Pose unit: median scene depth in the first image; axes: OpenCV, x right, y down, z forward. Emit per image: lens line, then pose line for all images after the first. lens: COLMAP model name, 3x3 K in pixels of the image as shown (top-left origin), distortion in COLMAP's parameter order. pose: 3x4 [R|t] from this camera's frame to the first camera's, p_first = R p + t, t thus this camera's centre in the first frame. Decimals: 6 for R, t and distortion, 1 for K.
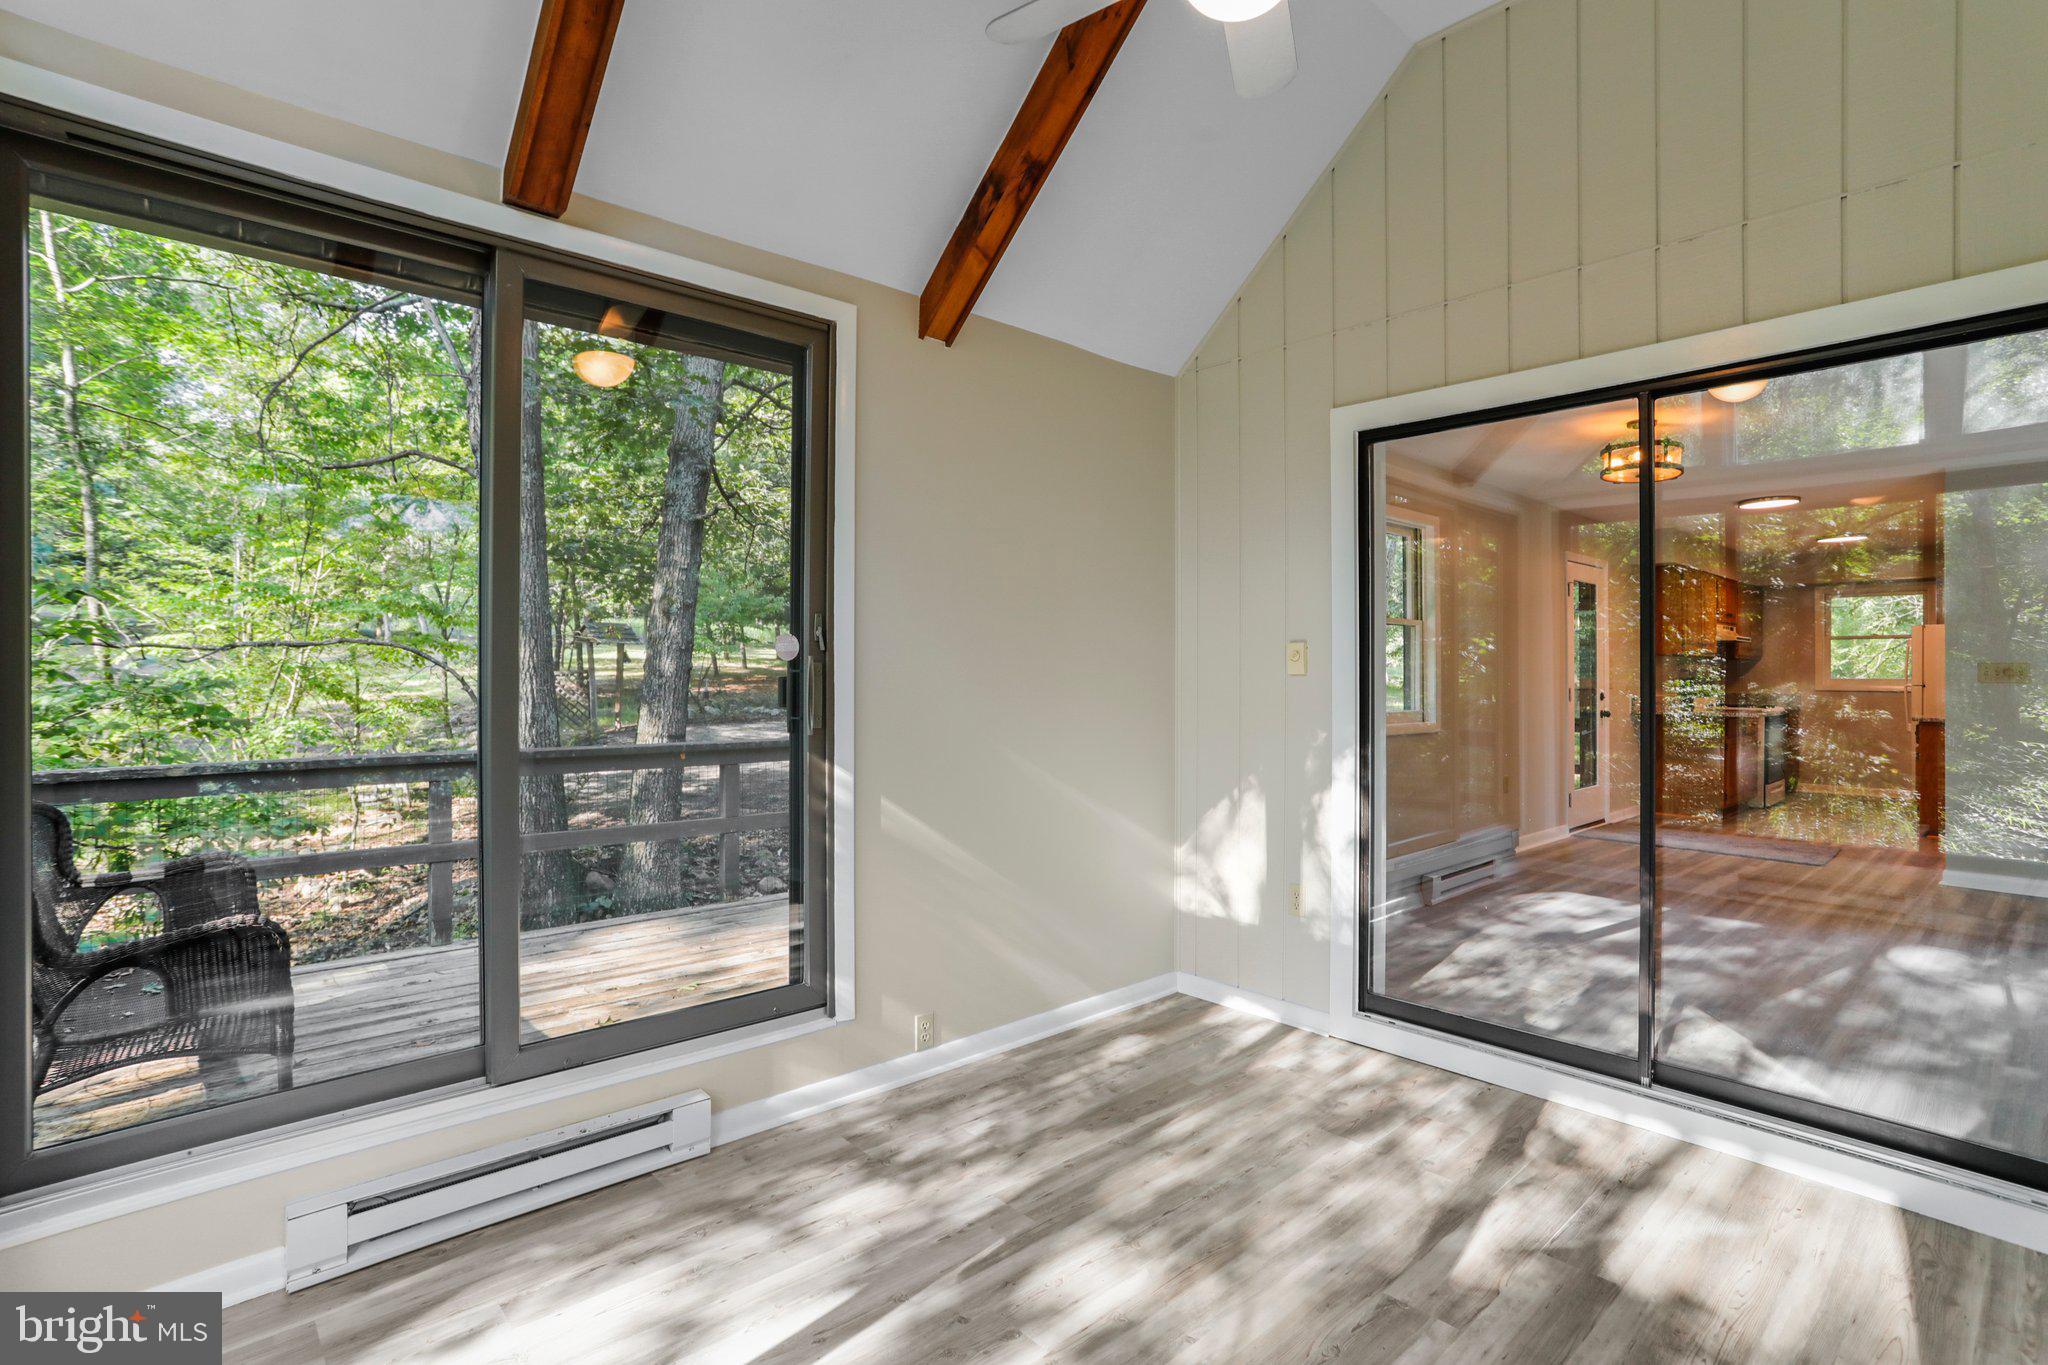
lens RADIAL K [[994.7, 0, 1018.8], [0, 994.7, 671.2], [0, 0, 1]] dist [-0.055293, 0.029060]
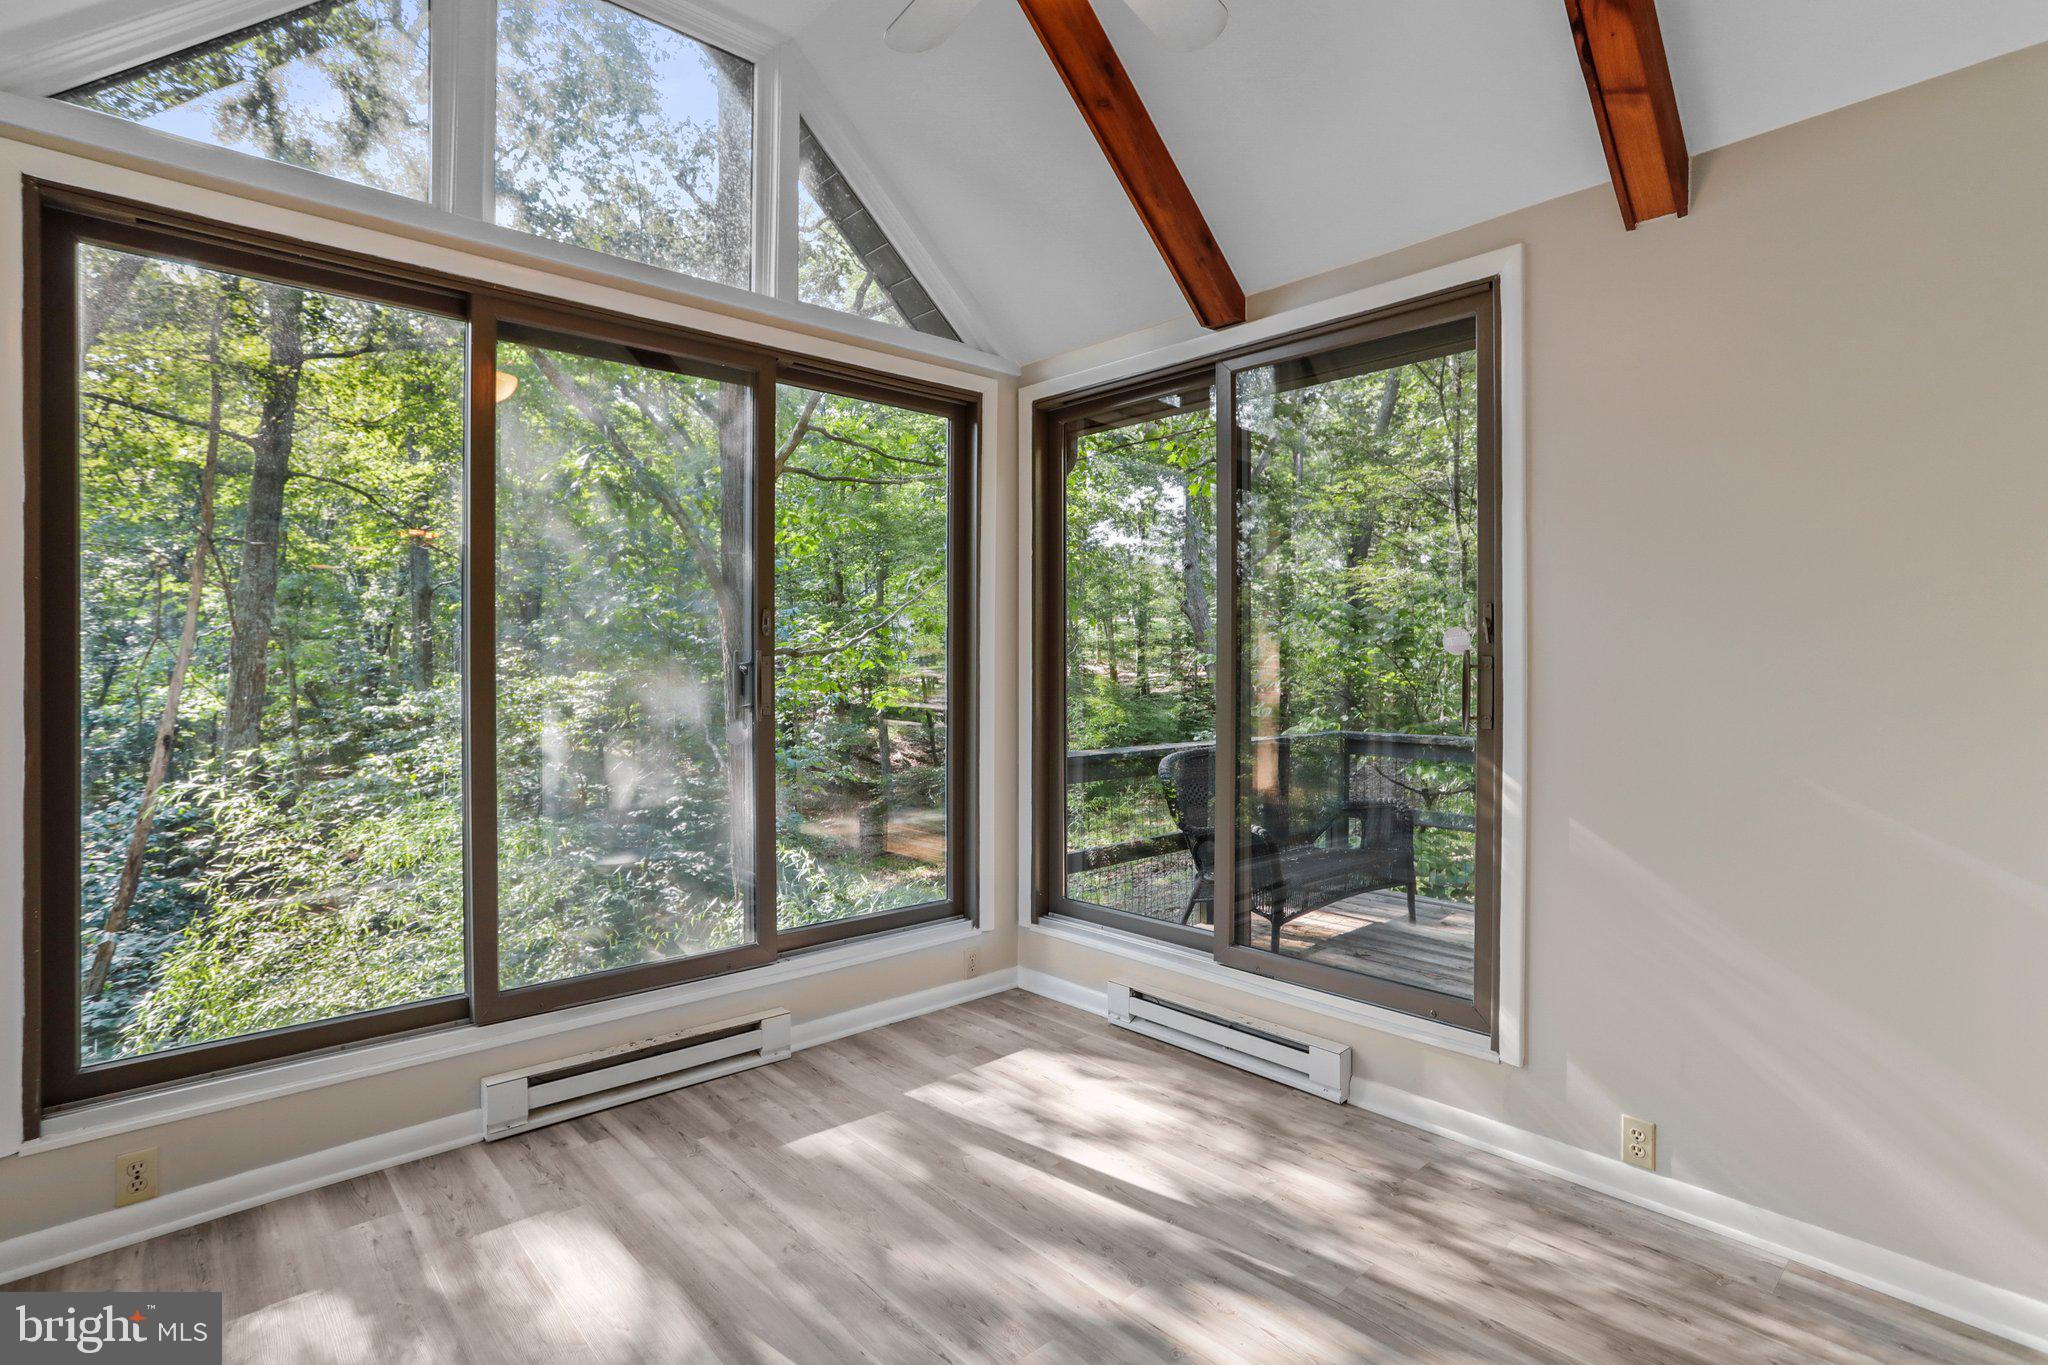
lens RADIAL K [[994.7, 0, 1018.8], [0, 994.7, 671.2], [0, 0, 1]] dist [-0.055293, 0.029060]
pose [[0.001916, 0.001366, -0.999997, 0.742874], [-0.002730, 0.999995, 0.001361, 0.006004], [0.999994, 0.002727, 0.001919, 0.603347]]
